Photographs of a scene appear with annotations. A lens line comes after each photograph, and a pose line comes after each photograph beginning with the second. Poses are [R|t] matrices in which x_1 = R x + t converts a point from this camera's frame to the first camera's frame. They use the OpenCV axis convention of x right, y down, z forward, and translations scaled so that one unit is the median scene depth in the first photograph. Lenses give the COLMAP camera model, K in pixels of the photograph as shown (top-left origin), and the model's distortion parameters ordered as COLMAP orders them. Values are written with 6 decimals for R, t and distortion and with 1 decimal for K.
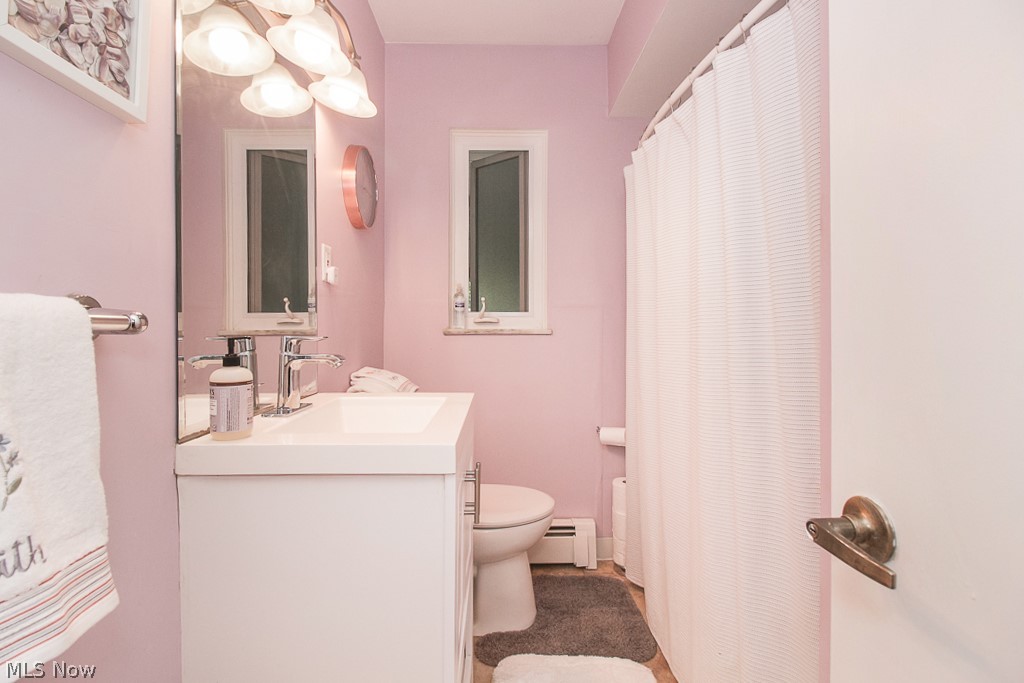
lens RADIAL K [[481.9, 0, 510.6], [0, 481.9, 339.6], [0, 0, 1]] dist [-0.004811, 0.000512]
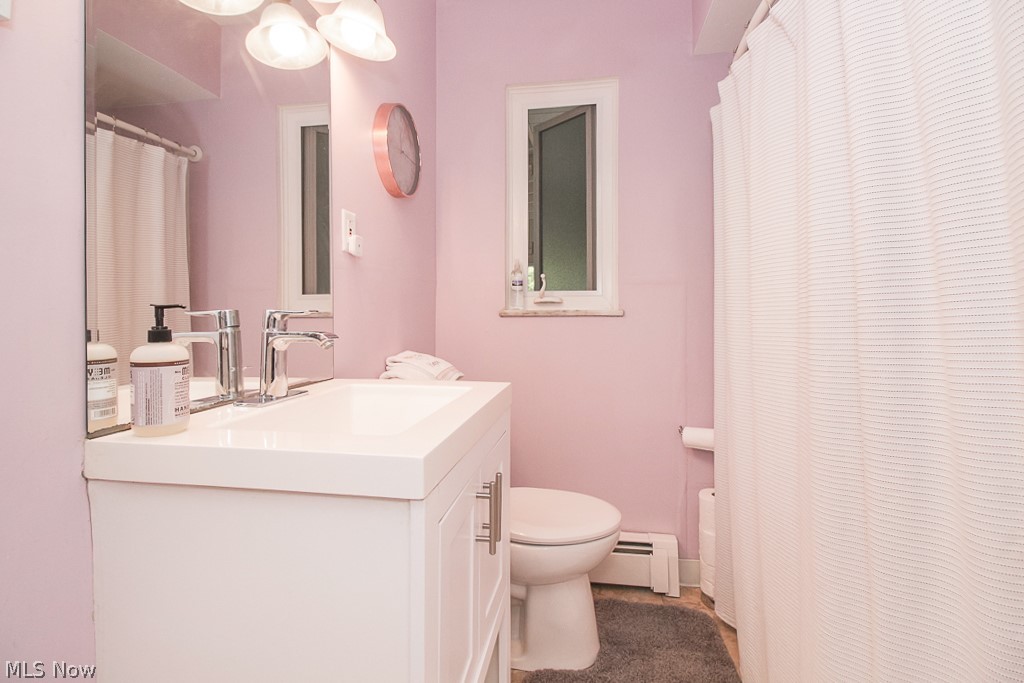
lens RADIAL K [[472.7, 0, 519.3], [0, 472.7, 323.6], [0, 0, 1]] dist [-0.002818, -0.001689]
pose [[0.983000, -0.000304, -0.183606, 0.066618], [-0.001899, 0.999928, -0.011822, 0.015411], [0.183597, 0.011969, 0.982929, 0.163591]]
